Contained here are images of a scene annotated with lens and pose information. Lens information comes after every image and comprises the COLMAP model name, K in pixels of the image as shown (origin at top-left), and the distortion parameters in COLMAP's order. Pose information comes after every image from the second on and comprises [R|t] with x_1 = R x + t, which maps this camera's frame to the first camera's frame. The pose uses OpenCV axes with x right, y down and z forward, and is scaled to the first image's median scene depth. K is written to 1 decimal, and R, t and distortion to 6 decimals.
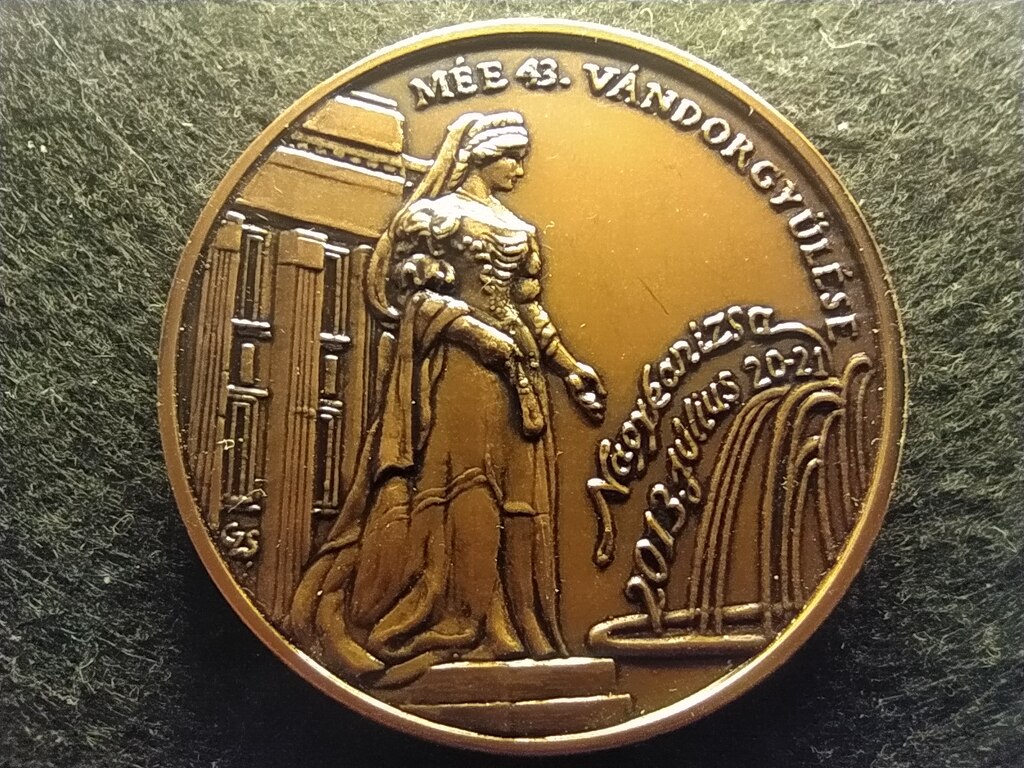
lens RADIAL K [[601.6, 0, 511.5], [0, 601.6, 401.7], [0, 0, 1]] dist [0.003361, -0.014117]
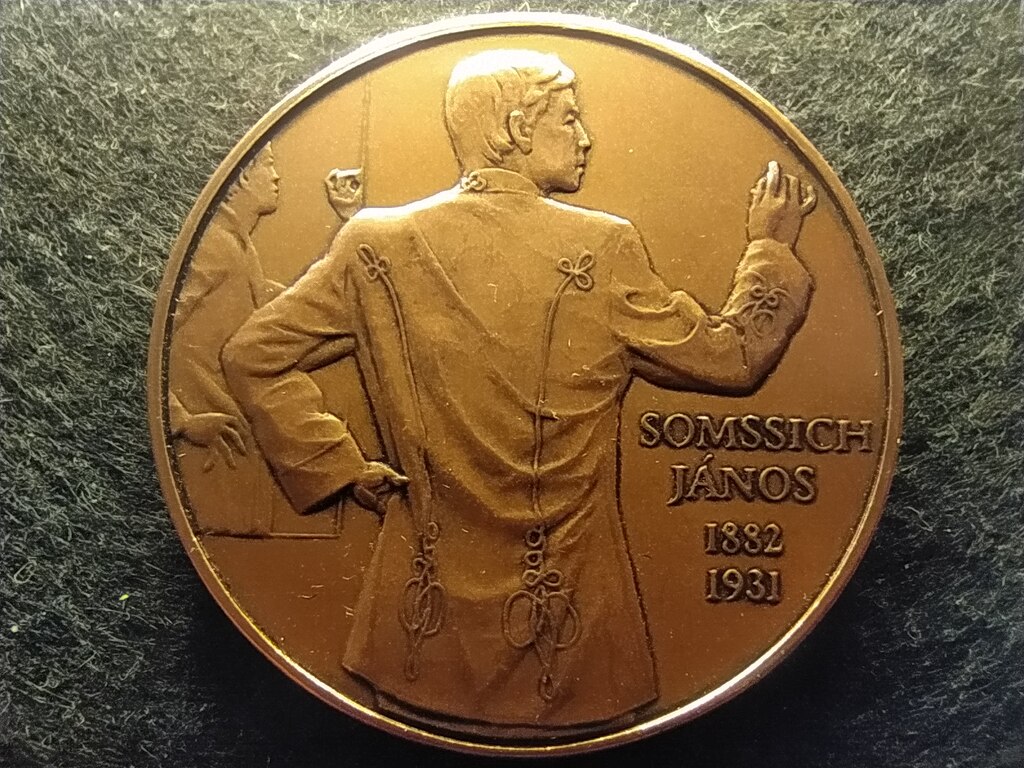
lens RADIAL K [[601.6, 0, 511.5], [0, 601.6, 401.7], [0, 0, 1]] dist [0.003361, -0.014117]
pose [[0.997087, -0.076270, -0.000237, 0.156209], [0.076269, 0.997043, 0.009358, -0.021153], [-0.000477, -0.009349, 0.999956, 0.014342]]
